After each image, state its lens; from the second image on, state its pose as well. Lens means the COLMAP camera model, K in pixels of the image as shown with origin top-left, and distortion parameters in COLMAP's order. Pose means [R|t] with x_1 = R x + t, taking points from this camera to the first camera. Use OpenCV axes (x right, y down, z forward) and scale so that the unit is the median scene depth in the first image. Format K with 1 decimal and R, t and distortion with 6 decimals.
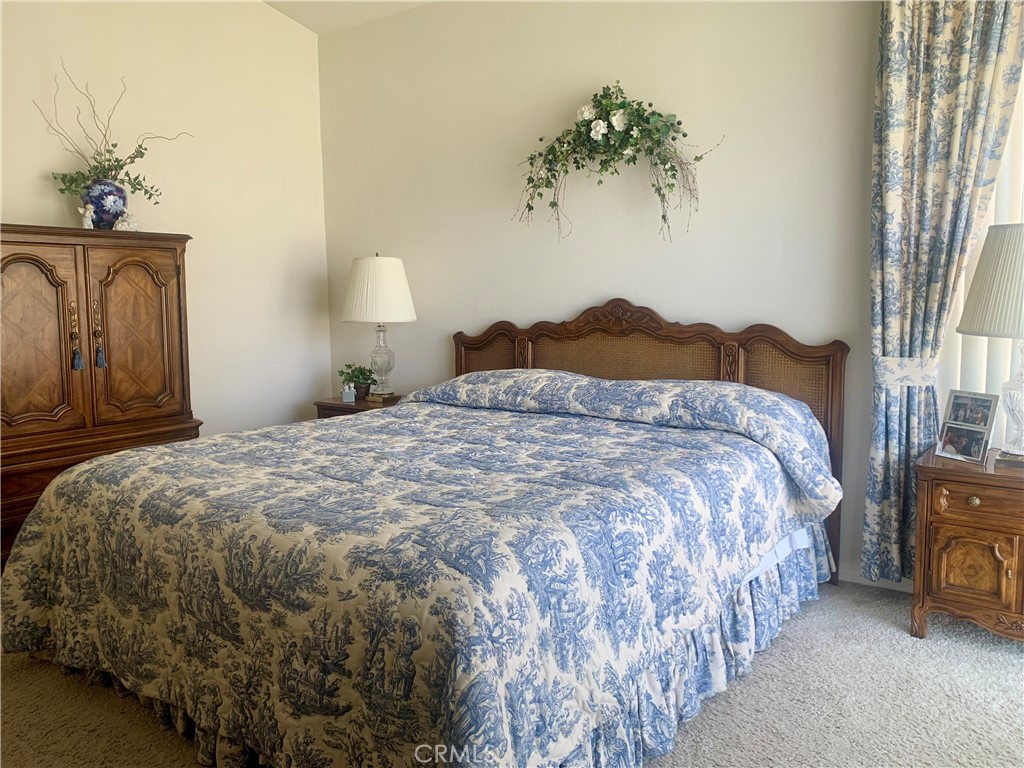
lens RADIAL K [[776.2, 0, 519.1], [0, 776.2, 382.1], [0, 0, 1]] dist [0.035988, -0.002699]
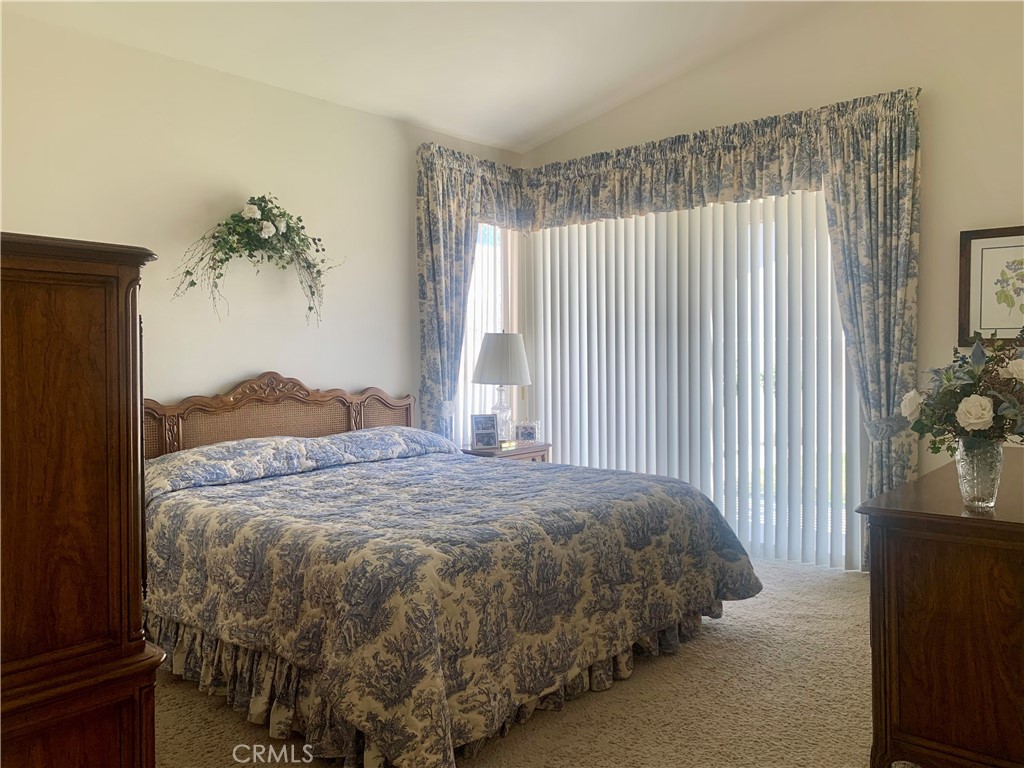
lens RADIAL K [[776.2, 0, 519.0], [0, 776.2, 377.4], [0, 0, 1]] dist [0.035988, -0.002699]
pose [[0.084677, -0.018226, 0.996242, -1.073661], [0.127181, 0.991852, 0.007336, -0.065171], [-0.988258, 0.126082, 0.086306, 0.567907]]
